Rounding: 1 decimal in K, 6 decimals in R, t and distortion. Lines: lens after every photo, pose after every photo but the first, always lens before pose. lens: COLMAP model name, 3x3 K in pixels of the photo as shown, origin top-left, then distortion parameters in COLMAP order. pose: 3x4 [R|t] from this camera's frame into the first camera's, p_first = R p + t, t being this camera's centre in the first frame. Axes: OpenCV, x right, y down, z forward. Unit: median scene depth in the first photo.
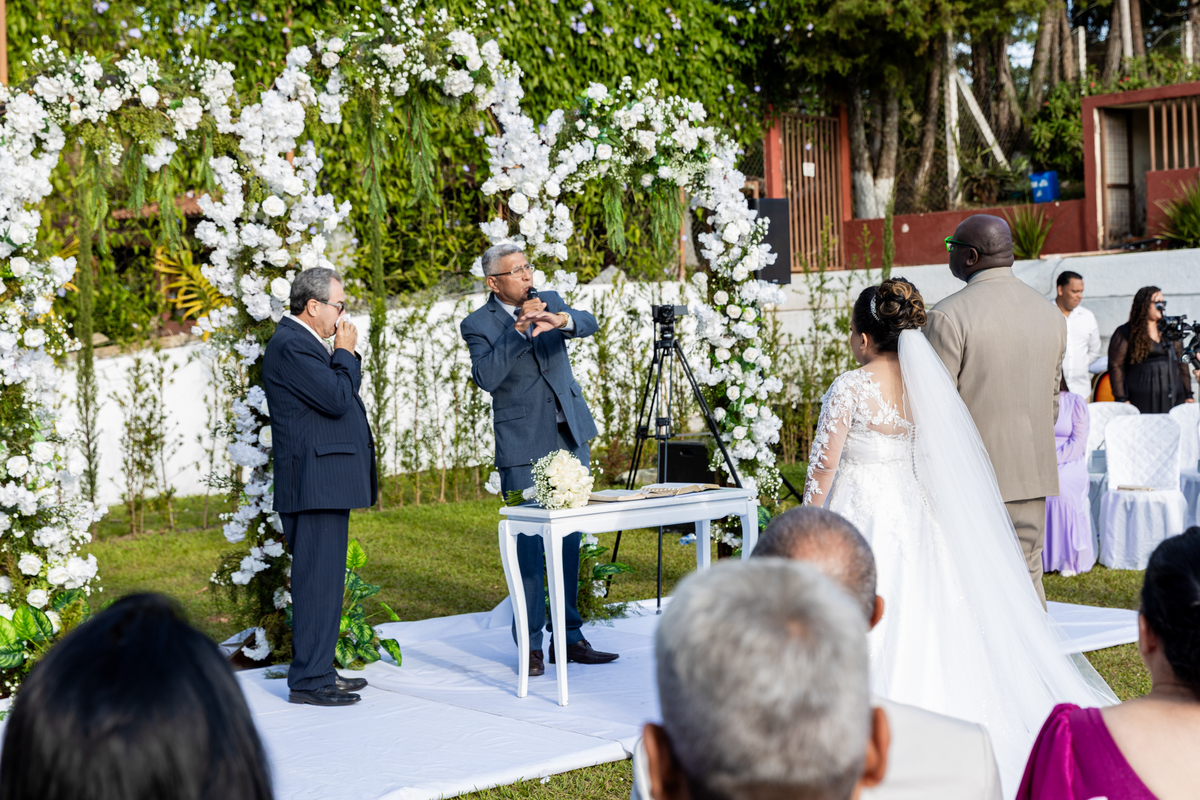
lens RADIAL K [[1879.9, 0, 601.6], [0, 1879.9, 365.7], [0, 0, 1]] dist [0.034801, 0.074505]
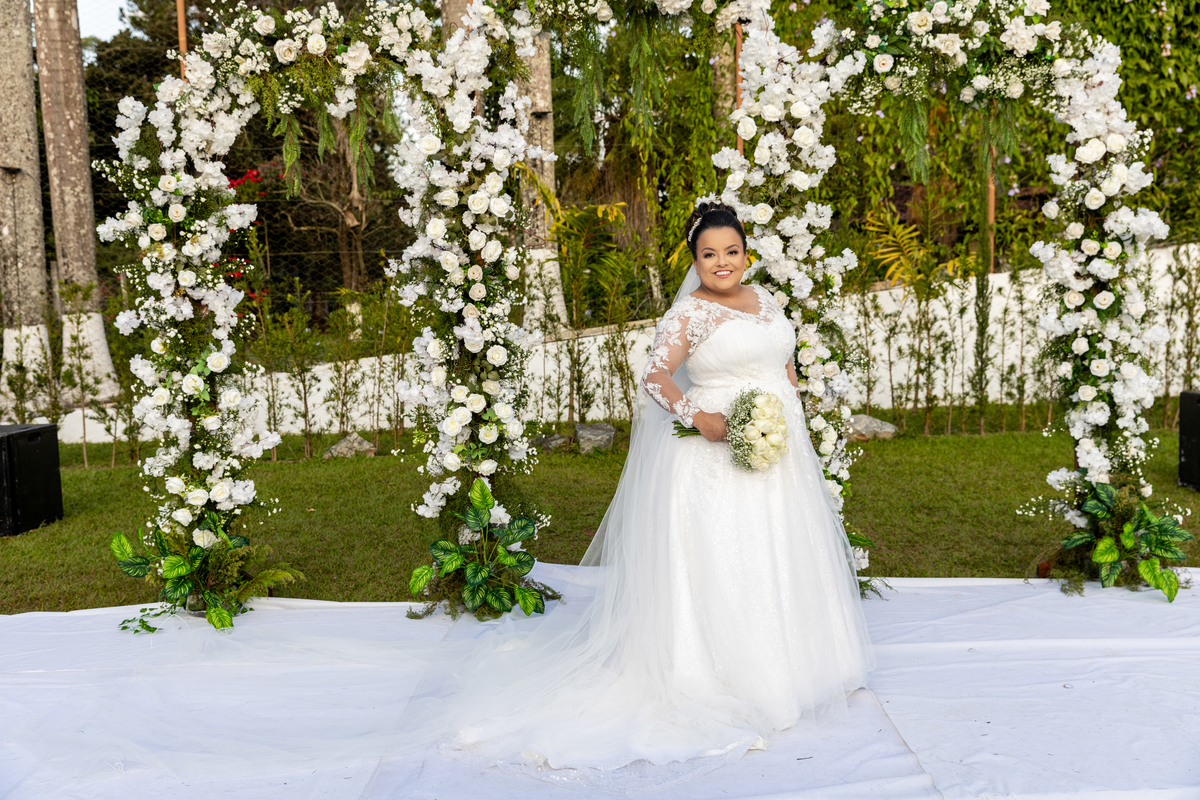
lens RADIAL K [[1203.7, 0, 600.0], [0, 1203.7, 400.0], [0, 0, 1]] dist [0.027231, 0.003856]
pose [[0.781951, 0.058922, -0.620549, 0.241136], [-0.009284, 0.996513, 0.082921, -0.003828], [0.623271, -0.059079, 0.779771, 0.451781]]
